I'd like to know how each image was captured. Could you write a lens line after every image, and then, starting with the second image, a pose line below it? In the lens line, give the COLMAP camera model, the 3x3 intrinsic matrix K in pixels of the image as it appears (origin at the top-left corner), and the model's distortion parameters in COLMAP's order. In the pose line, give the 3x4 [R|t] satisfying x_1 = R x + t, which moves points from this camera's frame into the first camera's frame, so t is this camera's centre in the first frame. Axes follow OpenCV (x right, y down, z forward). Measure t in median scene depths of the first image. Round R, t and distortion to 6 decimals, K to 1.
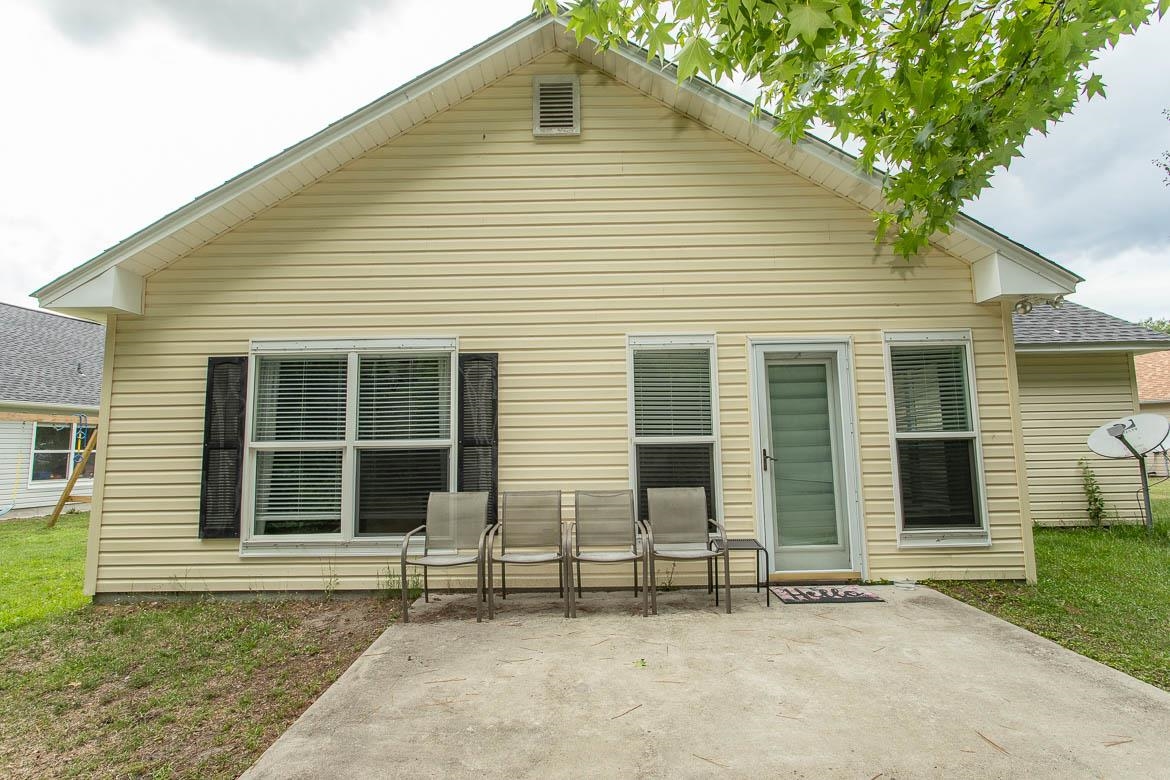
lens RADIAL K [[555.5, 0, 585.0], [0, 555.5, 390.0], [0, 0, 1]] dist [-0.012827, 0.005596]
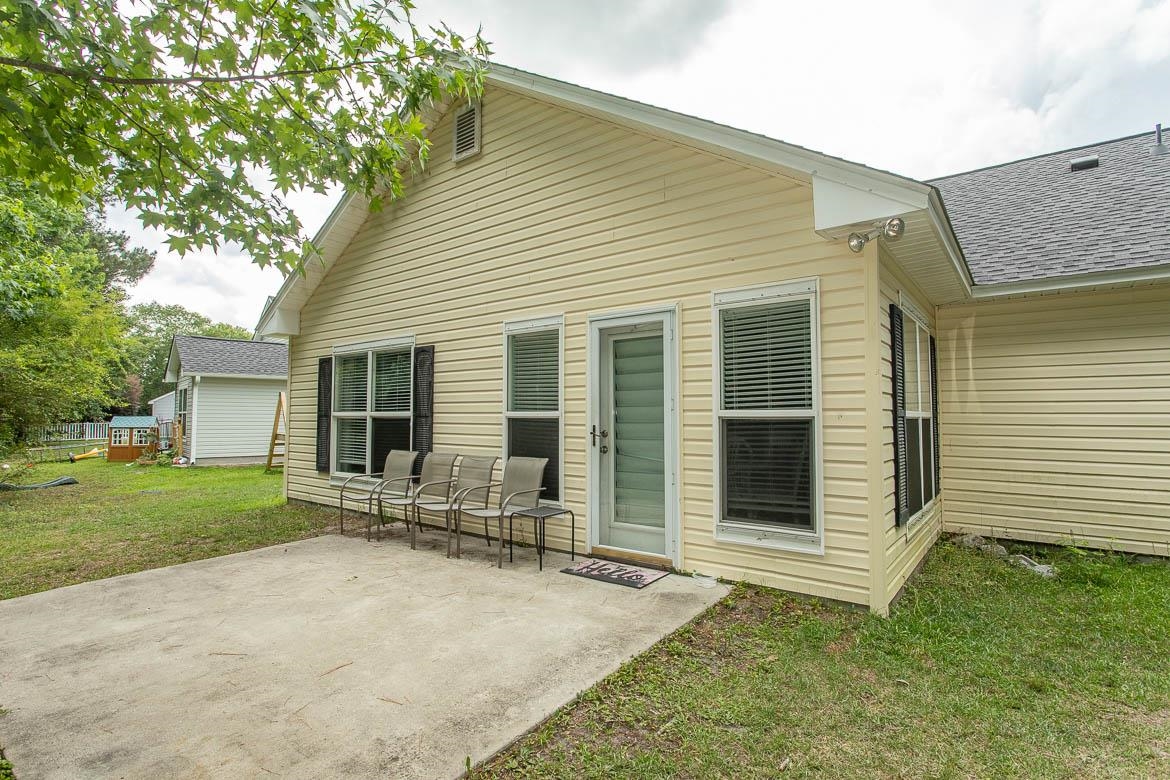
lens RADIAL K [[560.0, 0, 601.1], [0, 560.0, 388.3], [0, 0, 1]] dist [-0.011443, 0.000099]
pose [[0.803001, -0.013751, -0.595819, 0.940400], [0.050032, 0.997760, 0.044402, -0.005130], [0.593874, -0.065465, 0.801890, 0.189892]]
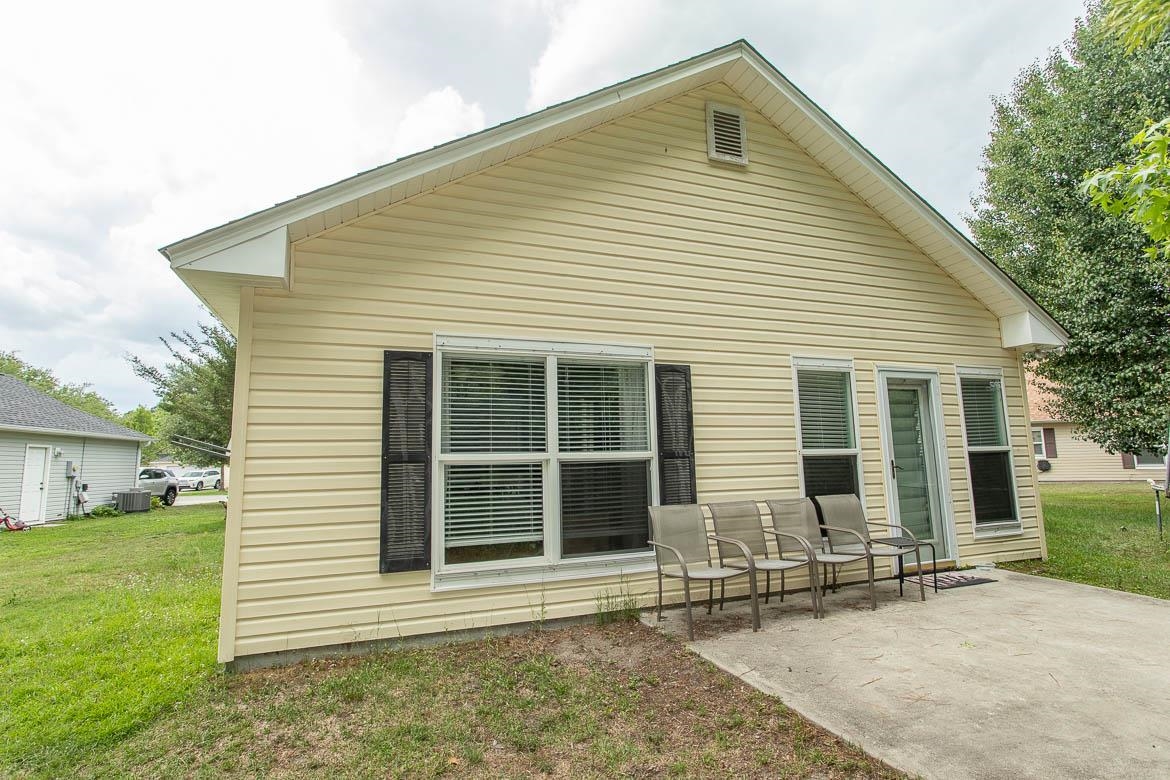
lens RADIAL K [[555.5, 0, 585.0], [0, 555.5, 390.0], [0, 0, 1]] dist [-0.012827, 0.005596]
pose [[0.936720, 0.040779, 0.347696, -0.694258], [-0.029647, 0.998865, -0.037278, 0.021430], [-0.348821, 0.024611, 0.936866, 0.126159]]
